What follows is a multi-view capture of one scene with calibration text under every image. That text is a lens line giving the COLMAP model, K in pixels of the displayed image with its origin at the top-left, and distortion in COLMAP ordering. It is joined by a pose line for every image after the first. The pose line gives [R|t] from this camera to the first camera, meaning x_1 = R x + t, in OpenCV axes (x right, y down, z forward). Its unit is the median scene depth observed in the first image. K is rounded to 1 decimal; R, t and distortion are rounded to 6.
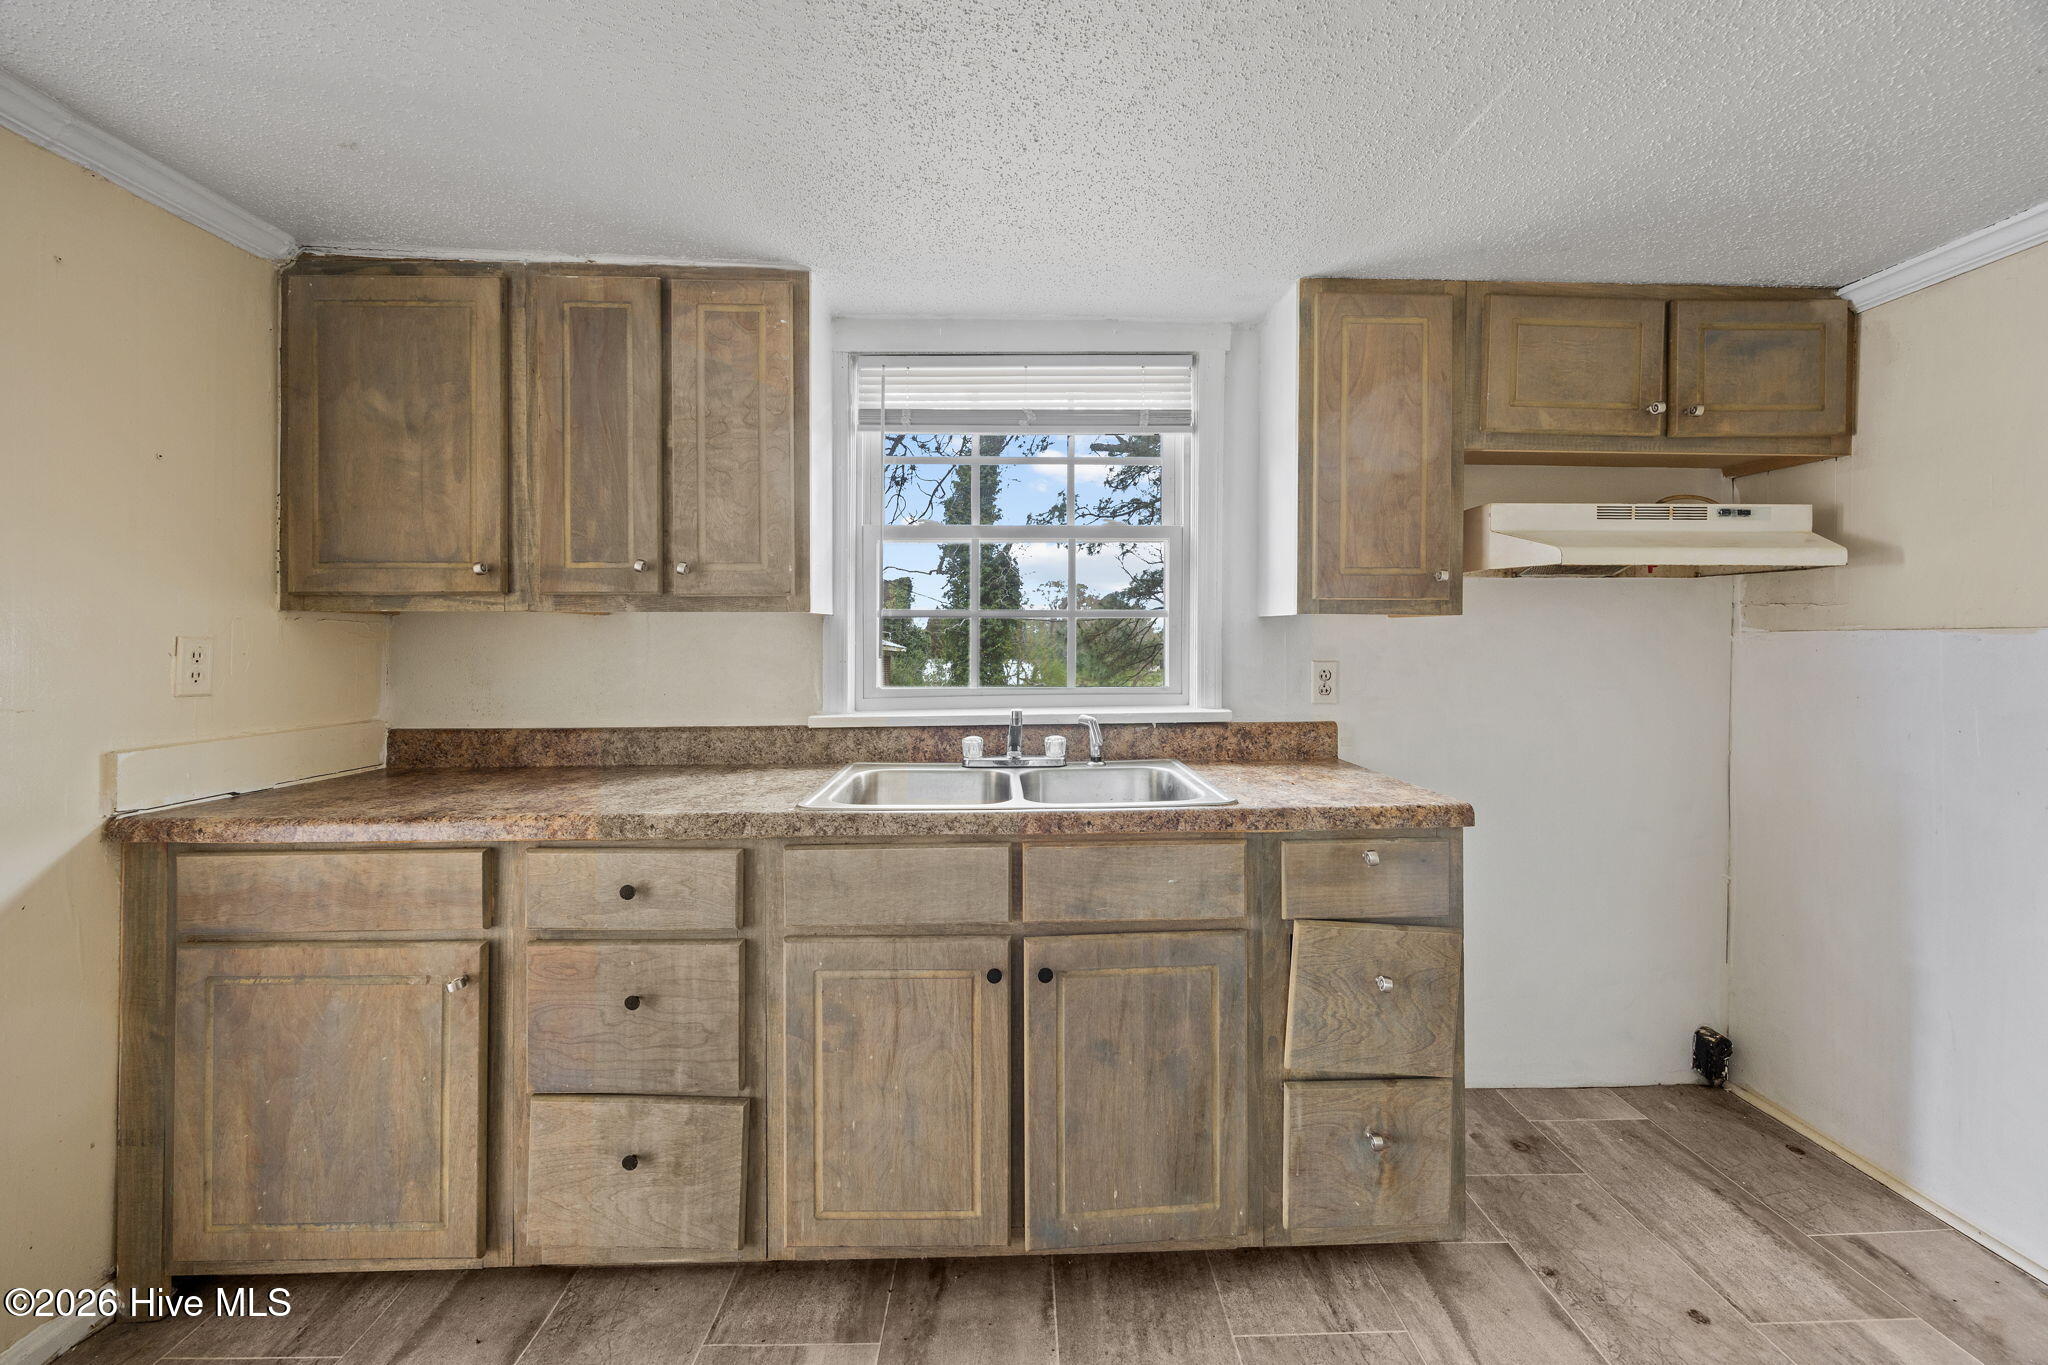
lens RADIAL K [[799.5, 0, 1030.5], [0, 799.5, 623.9], [0, 0, 1]] dist [-0.001656, -0.000048]
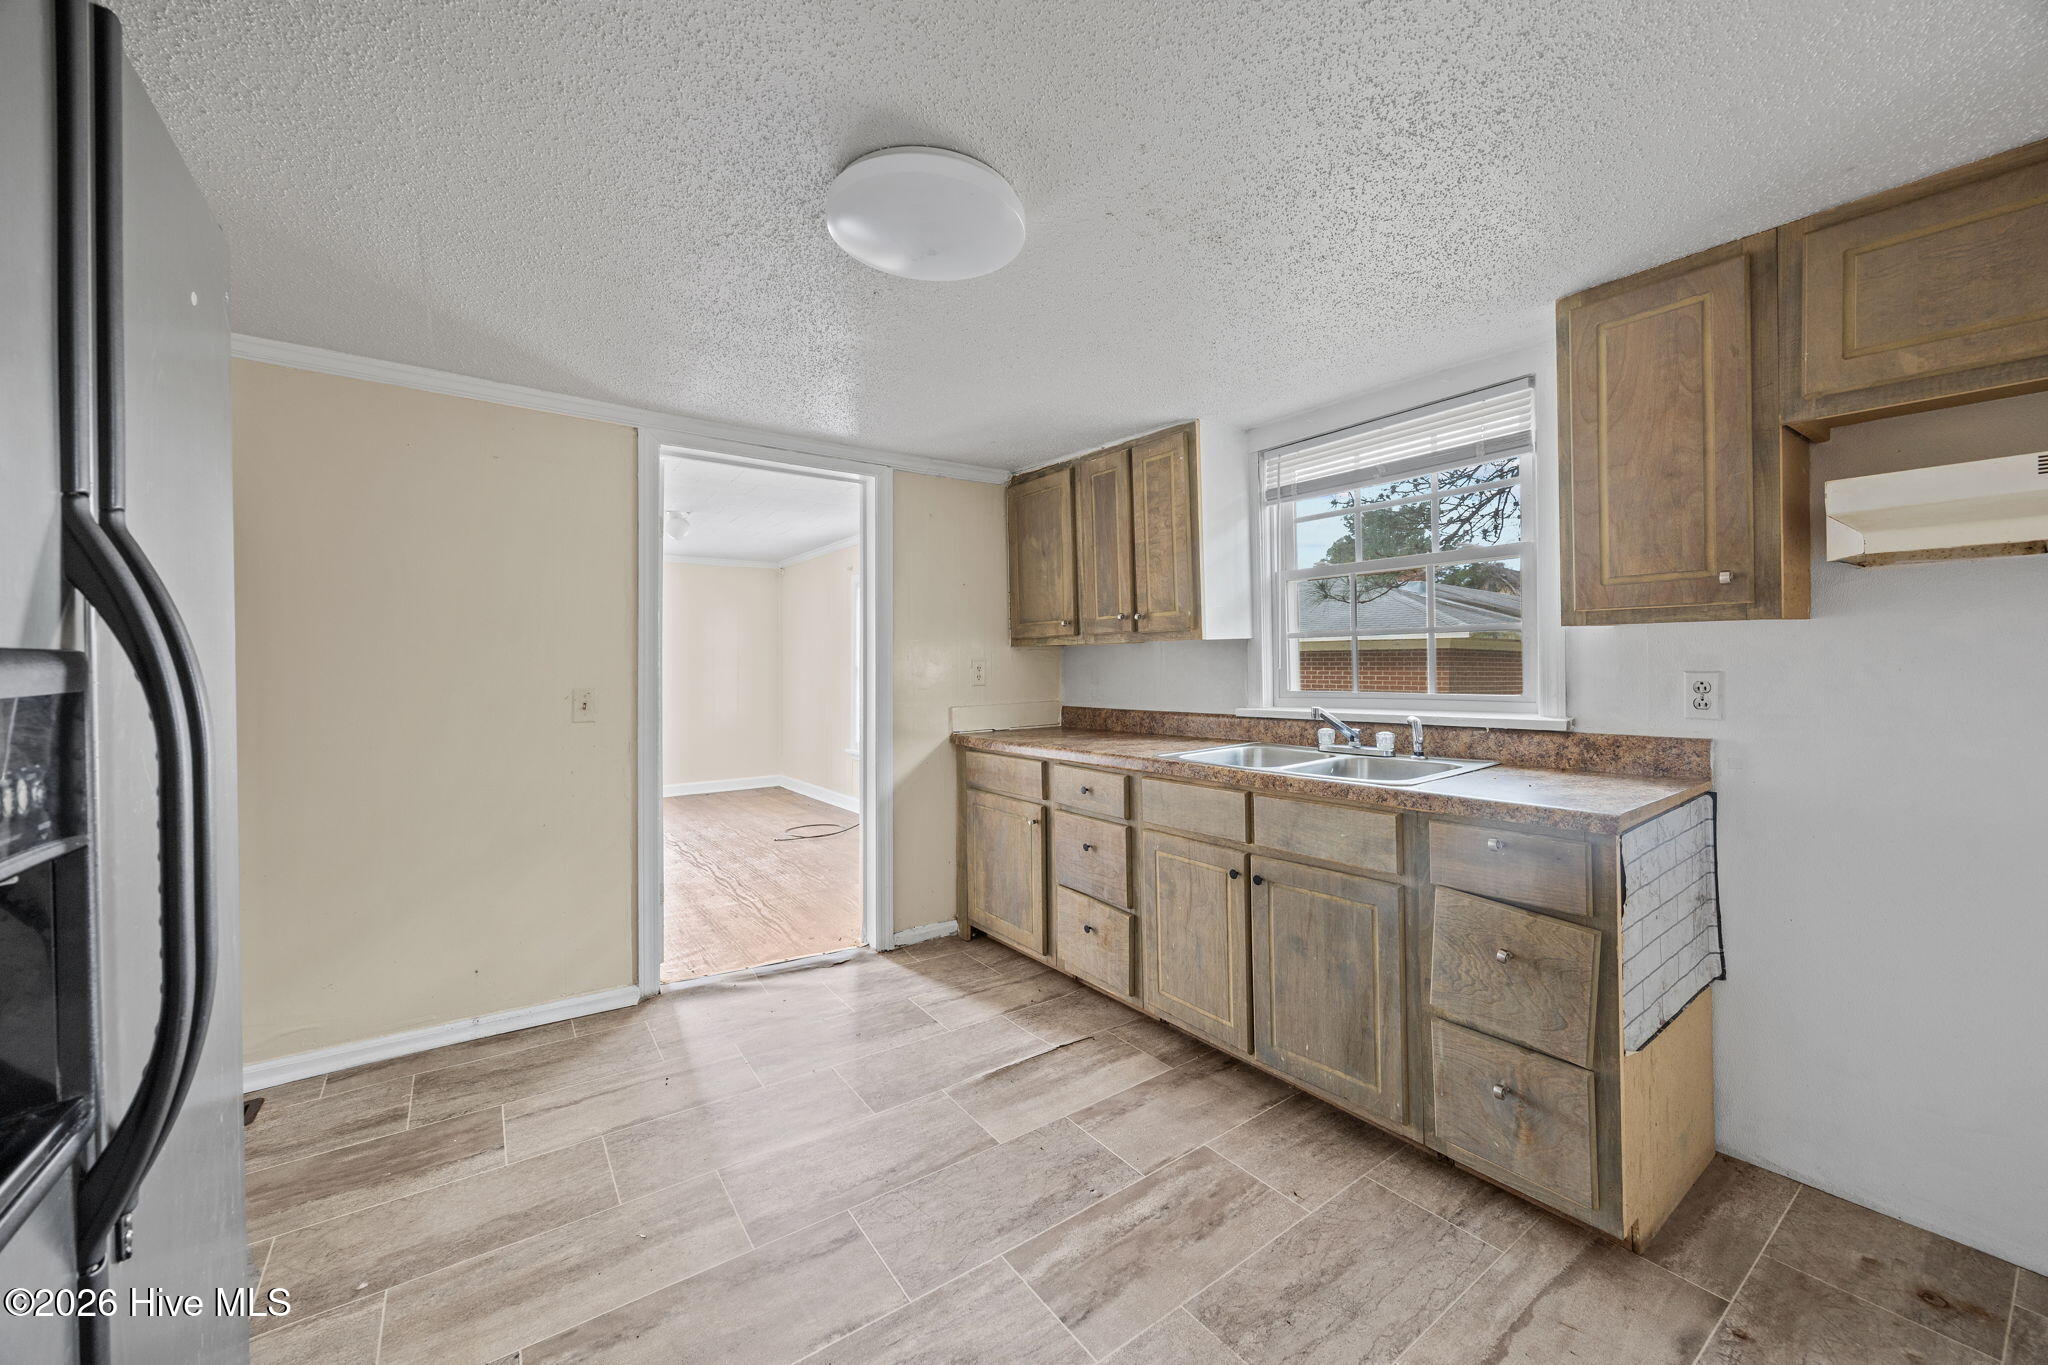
lens RADIAL K [[799.5, 0, 1030.5], [0, 799.5, 623.9], [0, 0, 1]] dist [-0.001656, -0.000048]
pose [[0.562686, -0.046142, -0.825382, 1.002949], [0.040332, 0.998784, -0.028341, -0.017549], [0.825686, -0.017342, 0.563863, -0.188389]]
